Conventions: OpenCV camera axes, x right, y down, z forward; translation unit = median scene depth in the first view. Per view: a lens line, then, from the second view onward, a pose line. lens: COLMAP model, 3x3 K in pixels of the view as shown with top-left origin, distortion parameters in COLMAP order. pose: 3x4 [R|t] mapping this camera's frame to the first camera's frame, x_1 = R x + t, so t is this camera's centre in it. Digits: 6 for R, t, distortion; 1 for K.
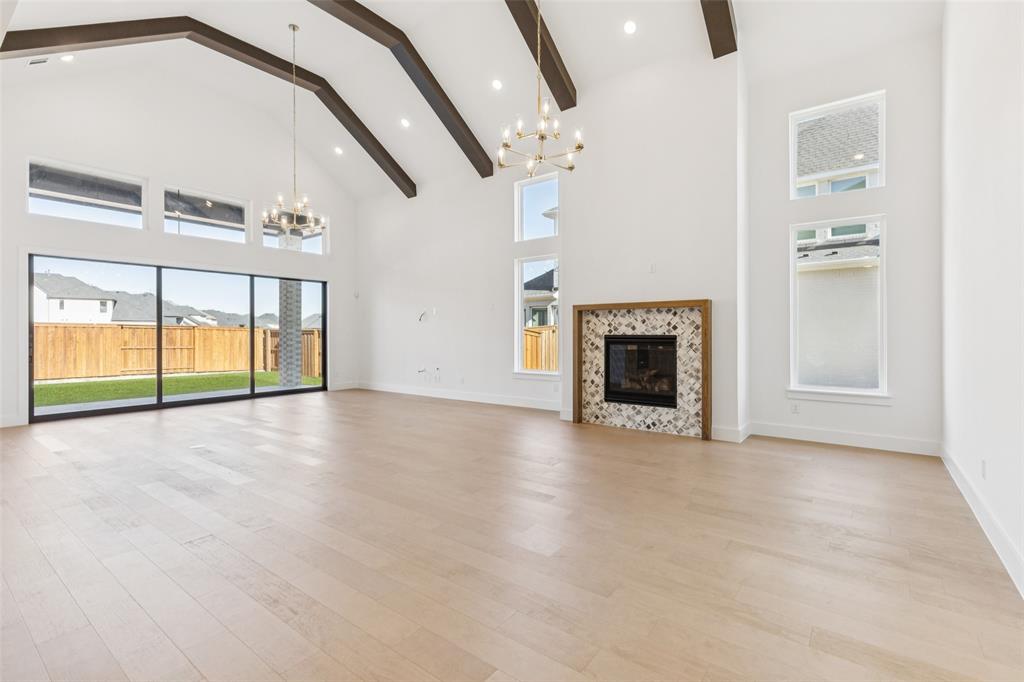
lens RADIAL K [[465.1, 0, 519.6], [0, 465.1, 336.8], [0, 0, 1]] dist [0.003403, 0.000370]
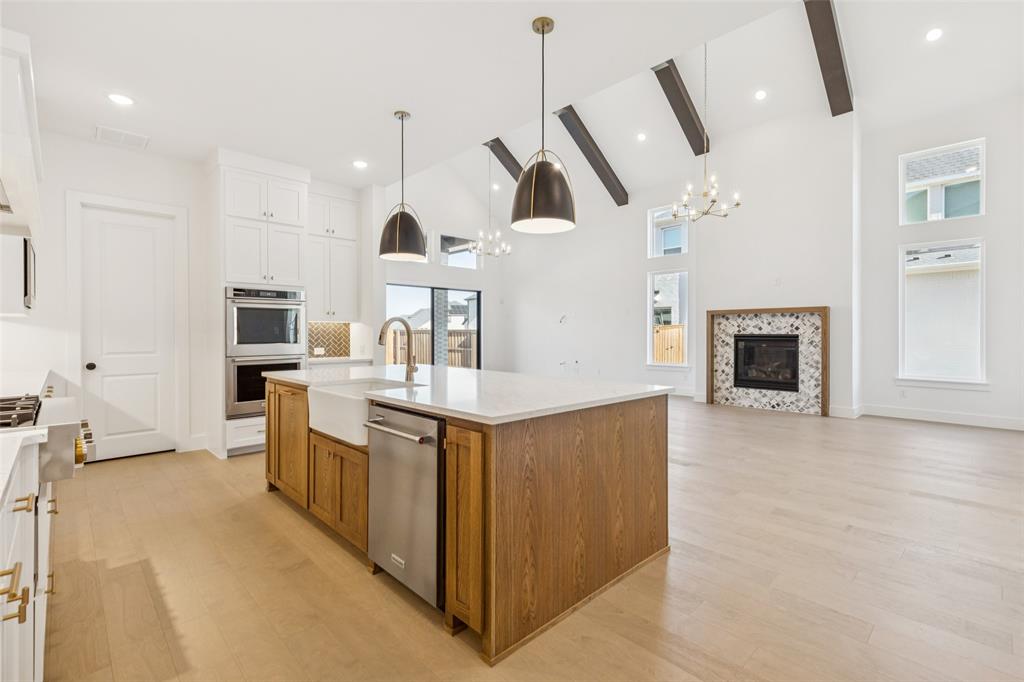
lens RADIAL K [[465.1, 0, 518.9], [0, 465.1, 337.4], [0, 0, 1]] dist [0.003403, 0.000370]
pose [[0.987571, 0.003342, -0.157138, -0.188948], [-0.003170, 0.999994, 0.001344, 0.004782], [0.157141, -0.000829, 0.987576, -0.326303]]
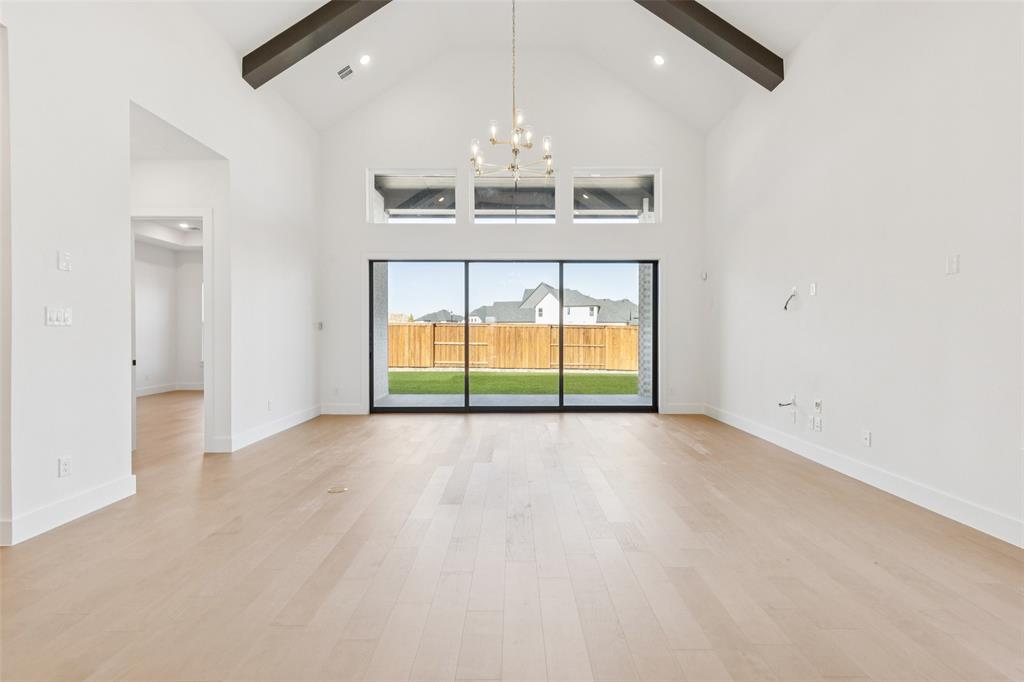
lens RADIAL K [[465.1, 0, 514.4], [0, 465.1, 340.1], [0, 0, 1]] dist [0.003403, 0.000370]
pose [[0.603233, 0.015748, -0.797410, 0.037344], [-0.008846, 0.999876, 0.013054, -0.005981], [0.797516, -0.000821, 0.603297, 0.624372]]
